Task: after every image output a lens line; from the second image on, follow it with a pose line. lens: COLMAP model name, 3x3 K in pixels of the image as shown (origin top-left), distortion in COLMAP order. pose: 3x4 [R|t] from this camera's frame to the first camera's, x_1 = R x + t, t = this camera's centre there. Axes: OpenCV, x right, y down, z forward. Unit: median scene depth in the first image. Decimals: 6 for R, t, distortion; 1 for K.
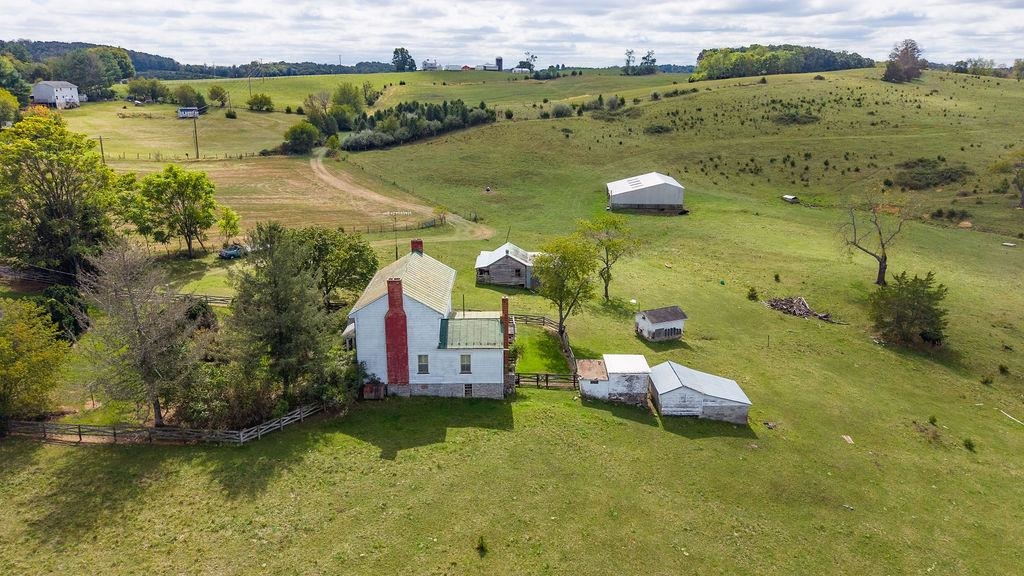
lens RADIAL K [[679.3, 0, 506.7], [0, 679.3, 282.0], [0, 0, 1]] dist [0.020068, -0.028063]
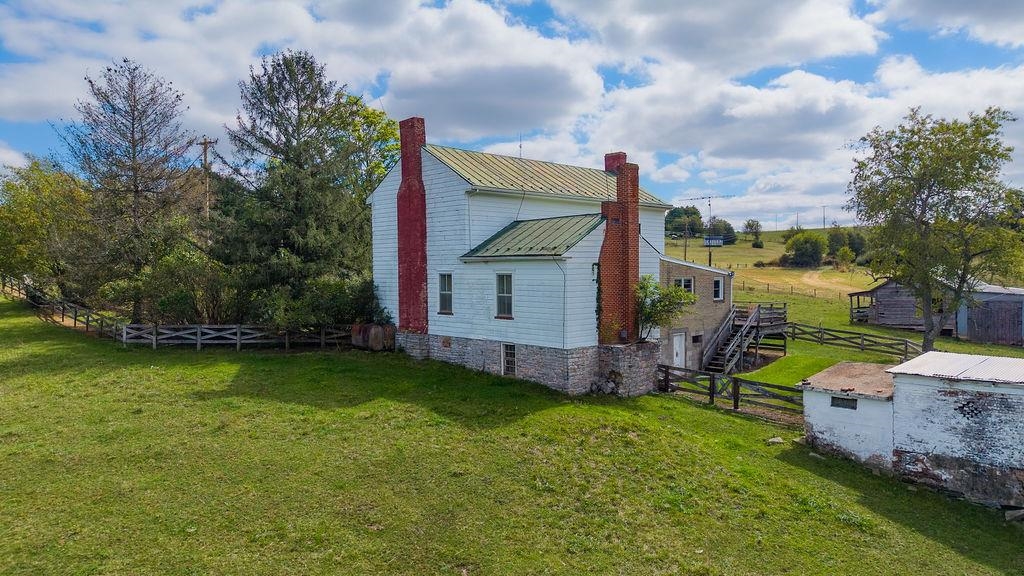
lens RADIAL K [[679.3, 0, 511.8], [0, 679.3, 280.0], [0, 0, 1]] dist [0.020068, -0.028063]
pose [[0.668953, -0.006041, -0.743280, 0.261562], [-0.200405, 0.961471, -0.188179, 0.183058], [0.715779, 0.274840, 0.641969, 0.667484]]
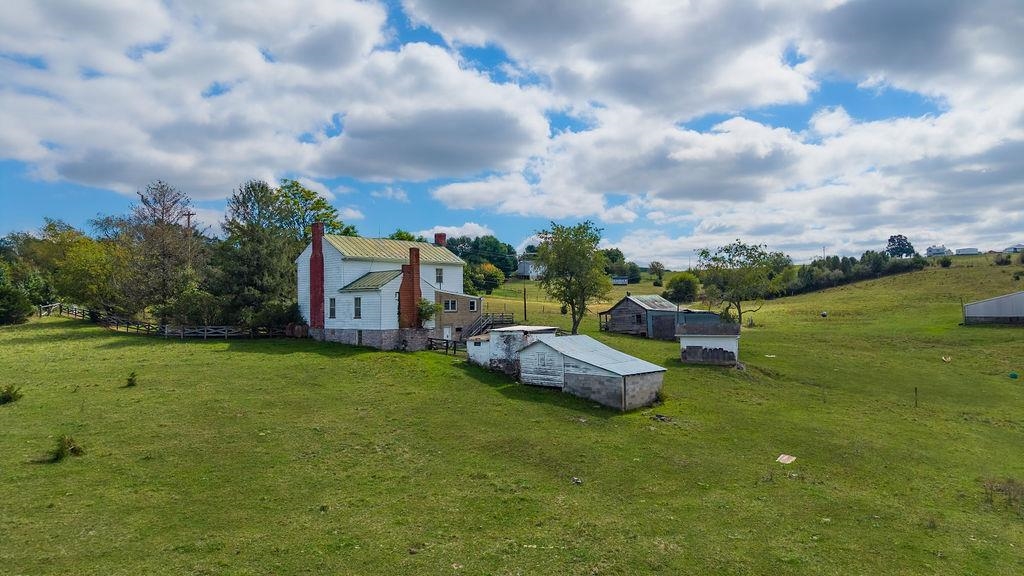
lens RADIAL K [[679.3, 0, 522.4], [0, 679.3, 280.5], [0, 0, 1]] dist [0.020068, -0.028063]
pose [[0.727006, -0.050692, -0.684757, 0.735369], [-0.176209, 0.950098, -0.257417, 0.276052], [0.663636, 0.307804, 0.681795, 0.449816]]
